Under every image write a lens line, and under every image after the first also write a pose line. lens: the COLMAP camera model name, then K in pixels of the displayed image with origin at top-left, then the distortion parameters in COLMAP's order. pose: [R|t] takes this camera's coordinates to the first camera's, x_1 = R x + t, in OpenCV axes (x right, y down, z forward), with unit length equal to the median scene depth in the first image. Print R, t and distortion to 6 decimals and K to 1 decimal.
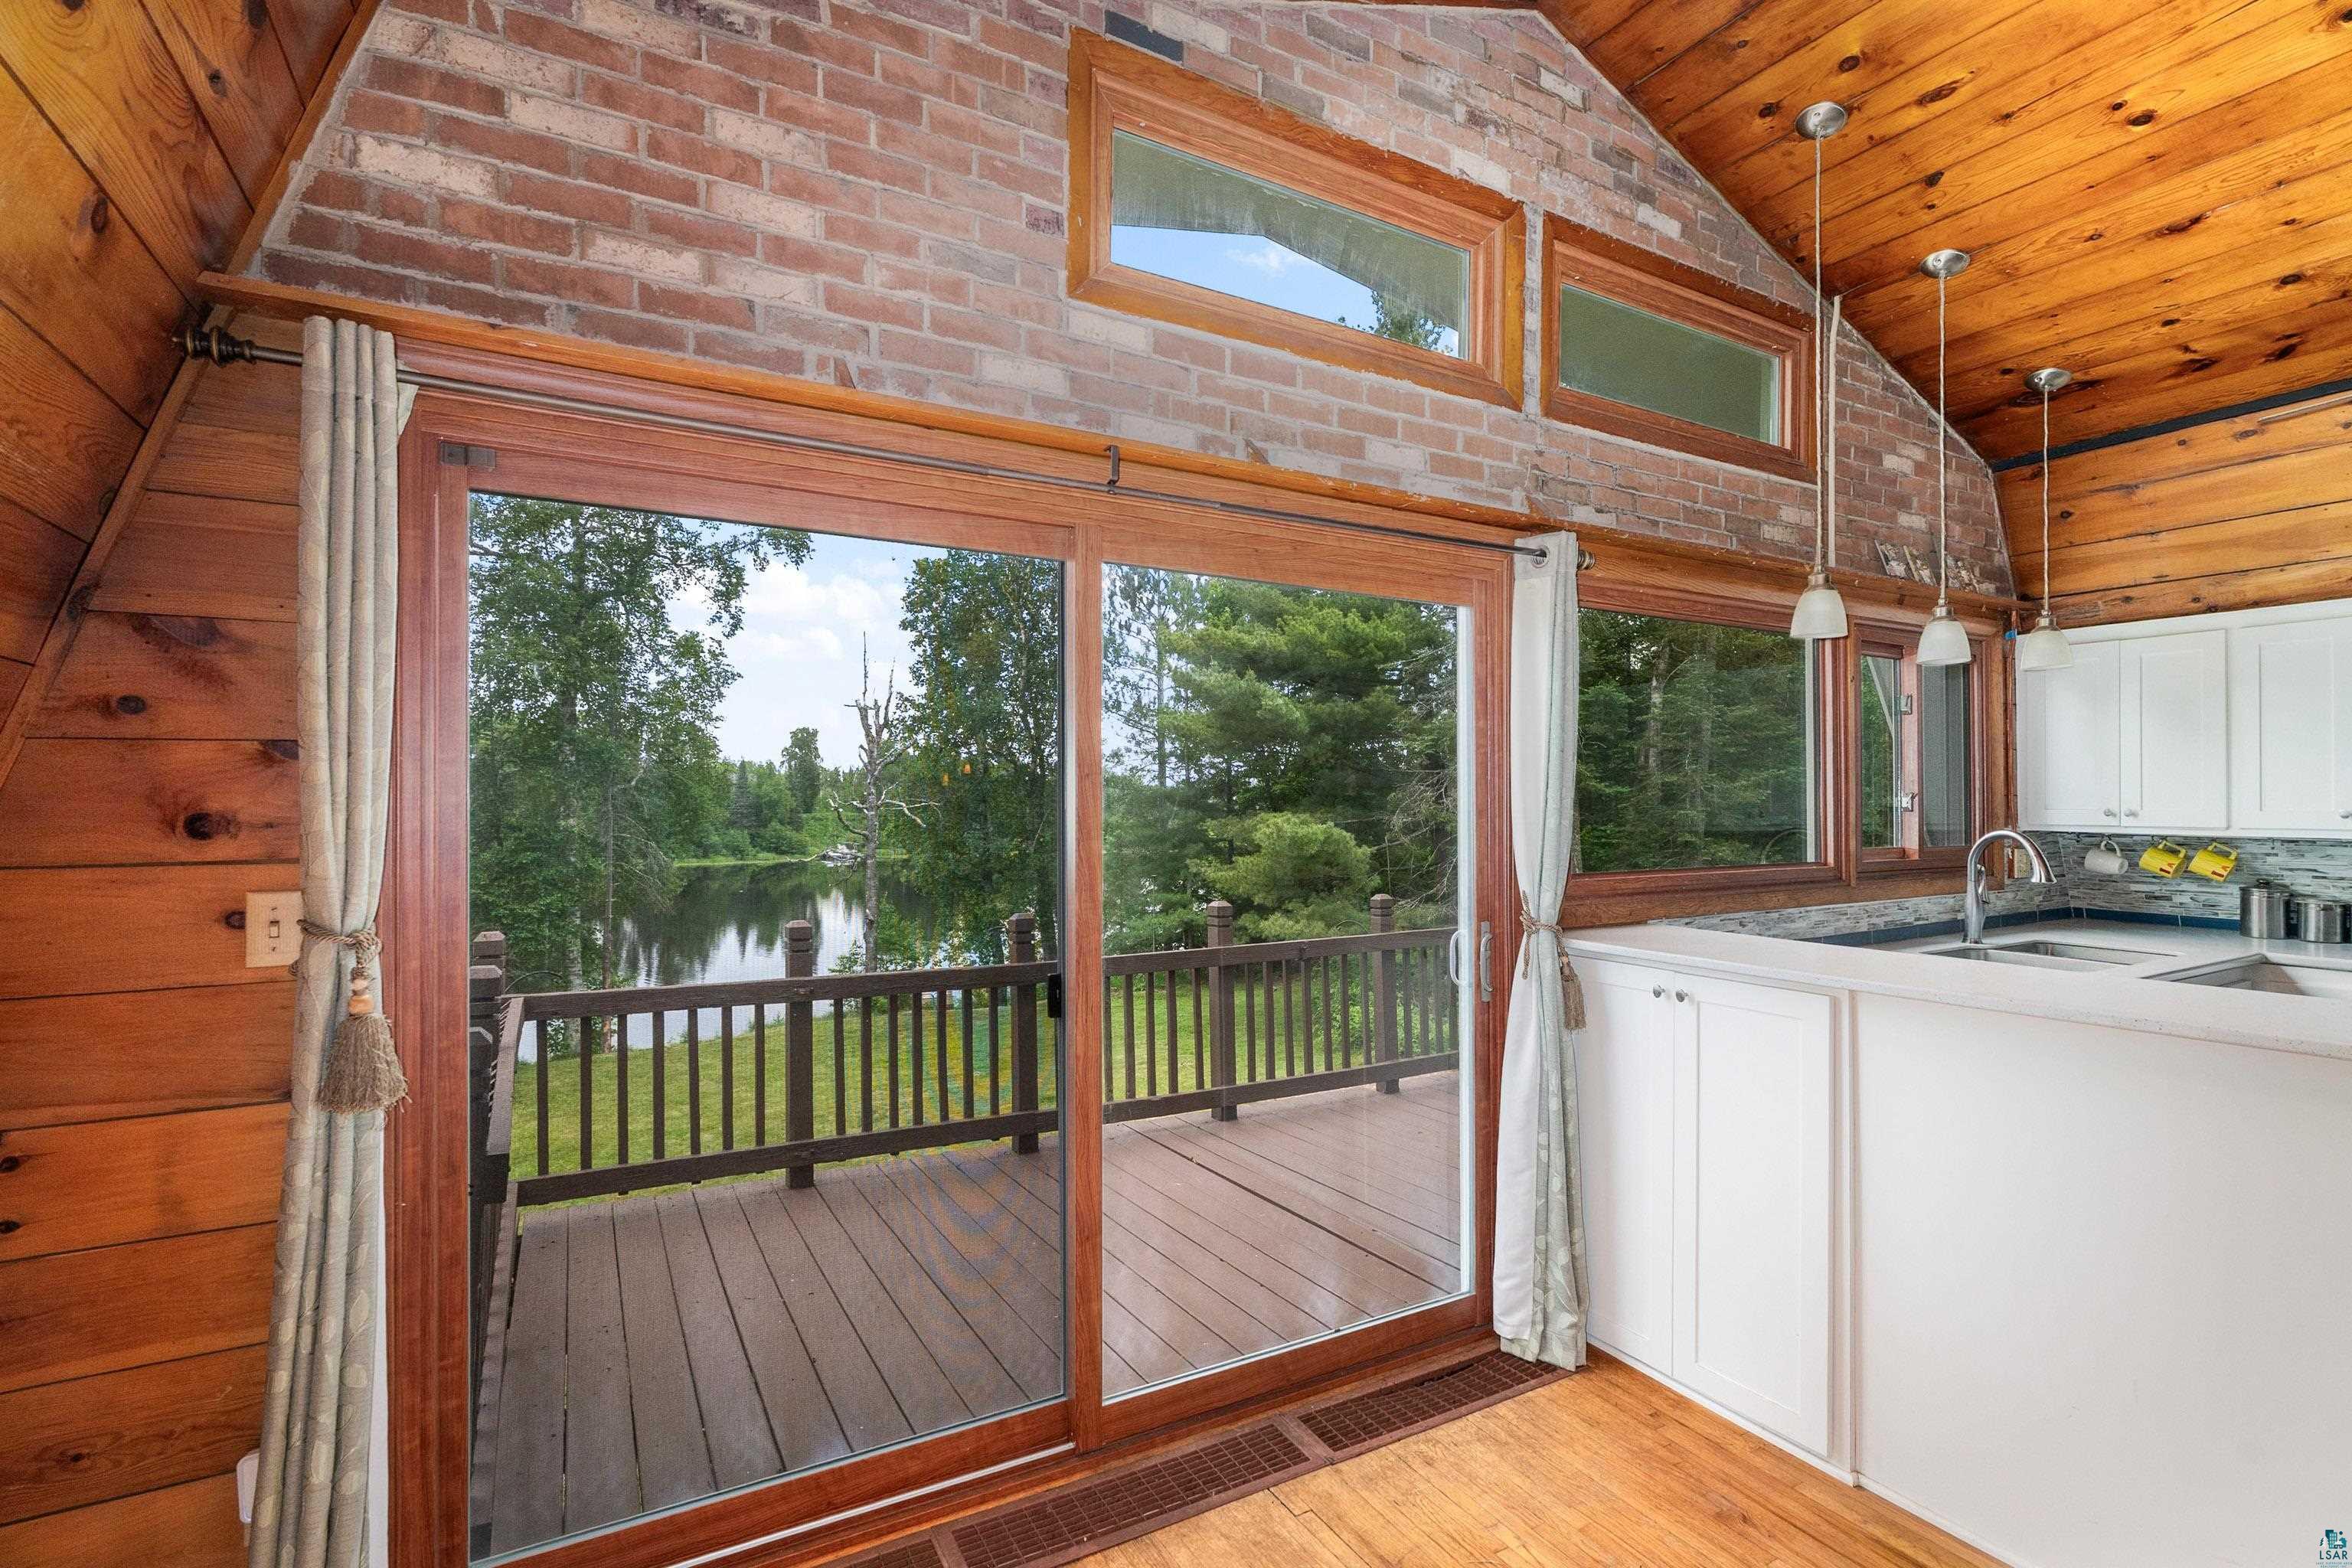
lens RADIAL K [[1069.5, 0, 1188.7], [0, 1069.5, 799.4], [0, 0, 1]] dist [0.001419, 0.001165]
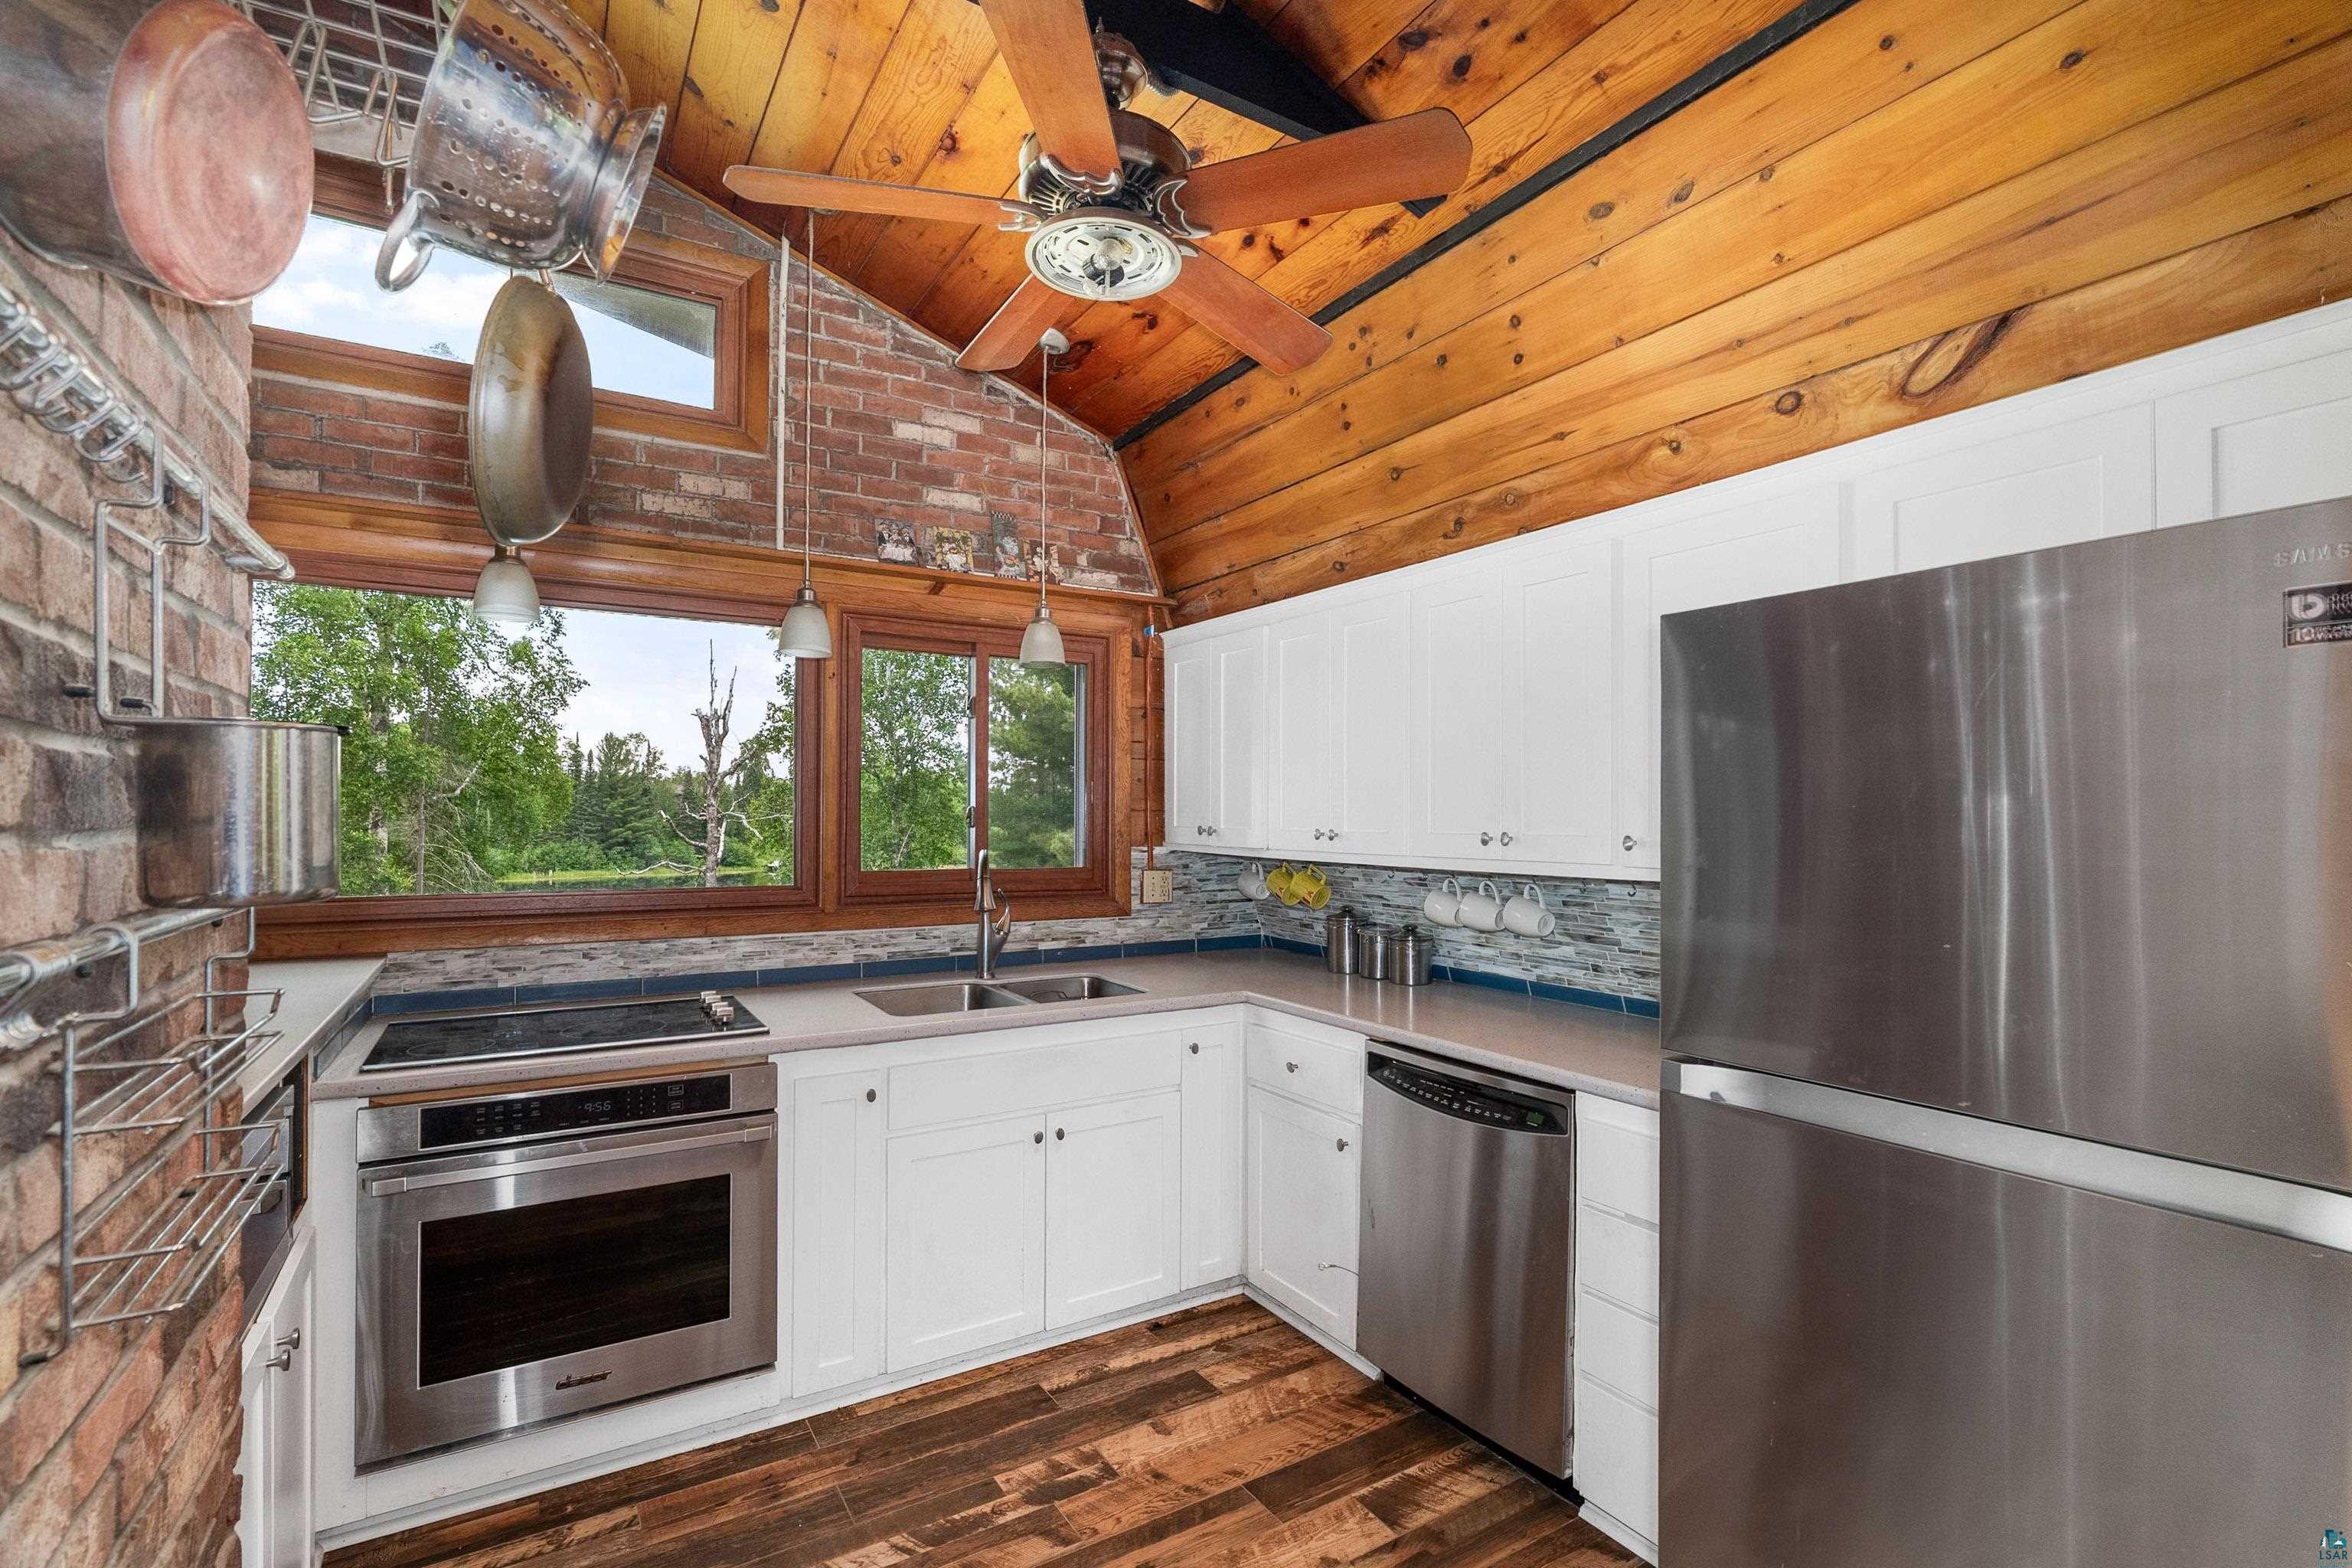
lens RADIAL K [[1069.5, 0, 1159.6], [0, 1069.5, 800.8], [0, 0, 1]] dist [0.001419, 0.001165]
pose [[0.999744, 0.009101, 0.020721, 0.775115], [-0.008846, 0.999884, -0.012394, -0.000979], [-0.020831, 0.012208, 0.999708, 0.106365]]
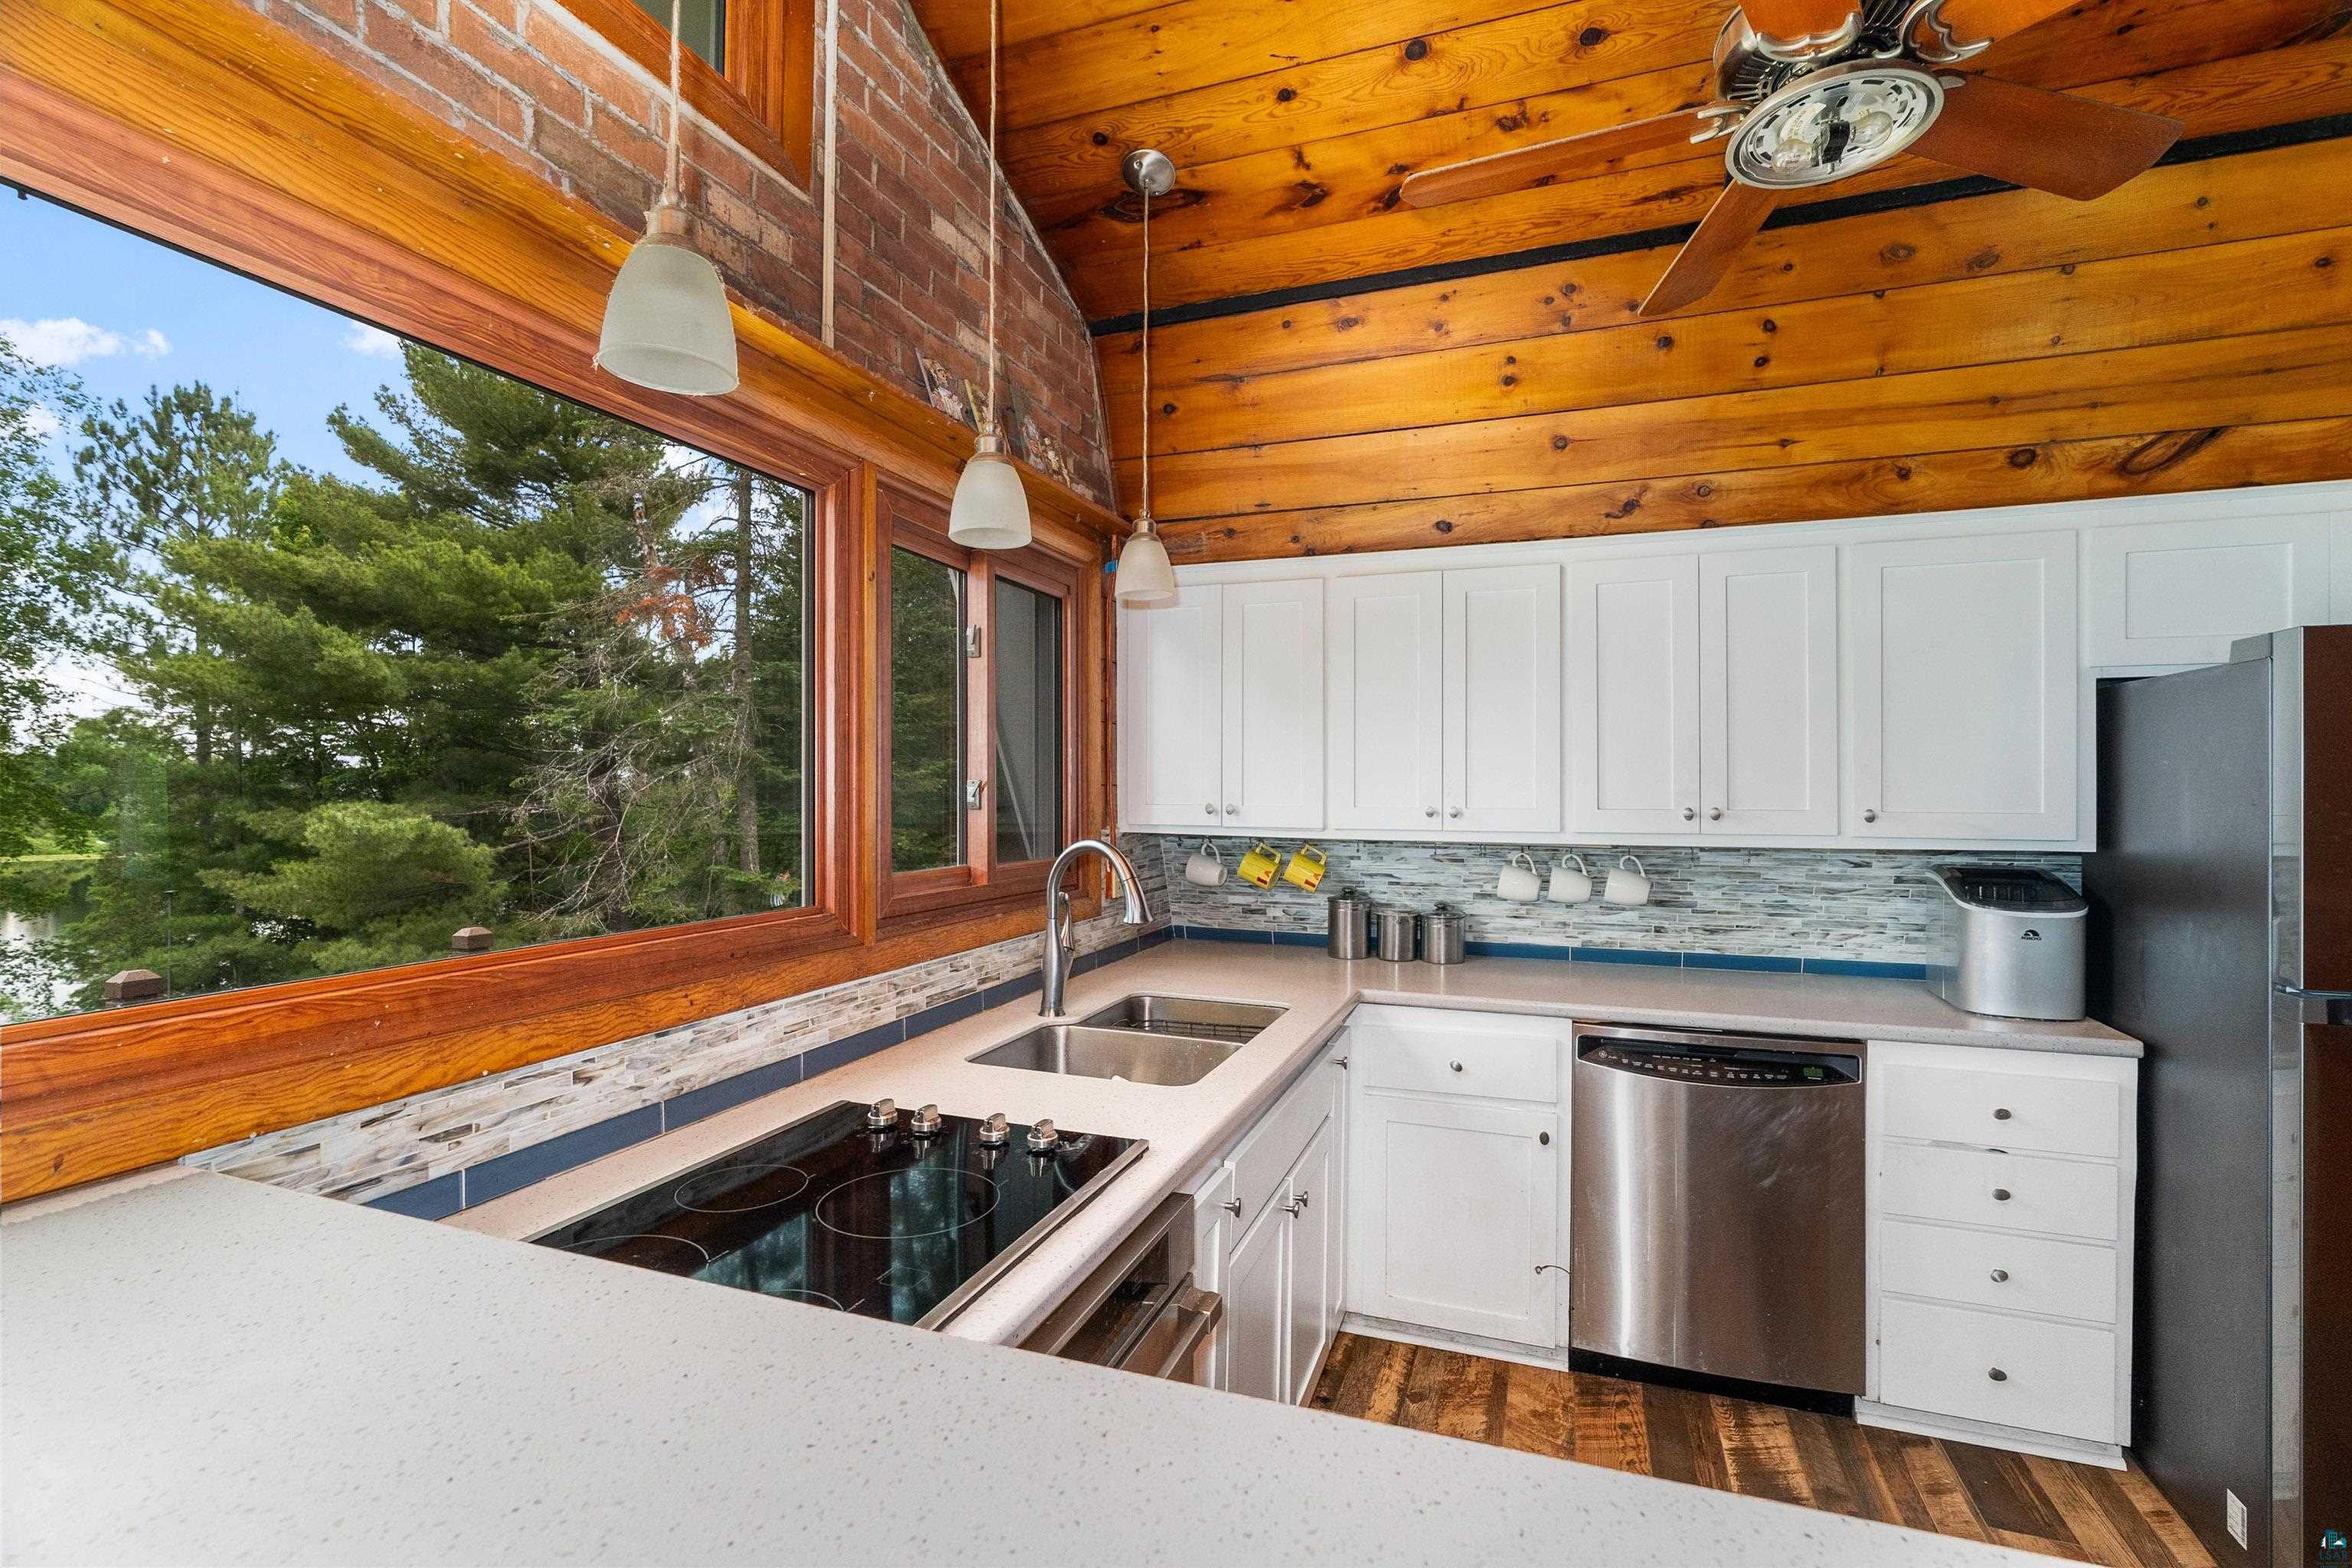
lens RADIAL K [[1069.5, 0, 1186.4], [0, 1069.5, 778.2], [0, 0, 1]] dist [0.001419, 0.001165]
pose [[0.766110, 0.011657, 0.642604, 0.343808], [-0.006433, 0.999925, -0.010469, -0.001296], [-0.642678, 0.003886, 0.766127, 0.412647]]
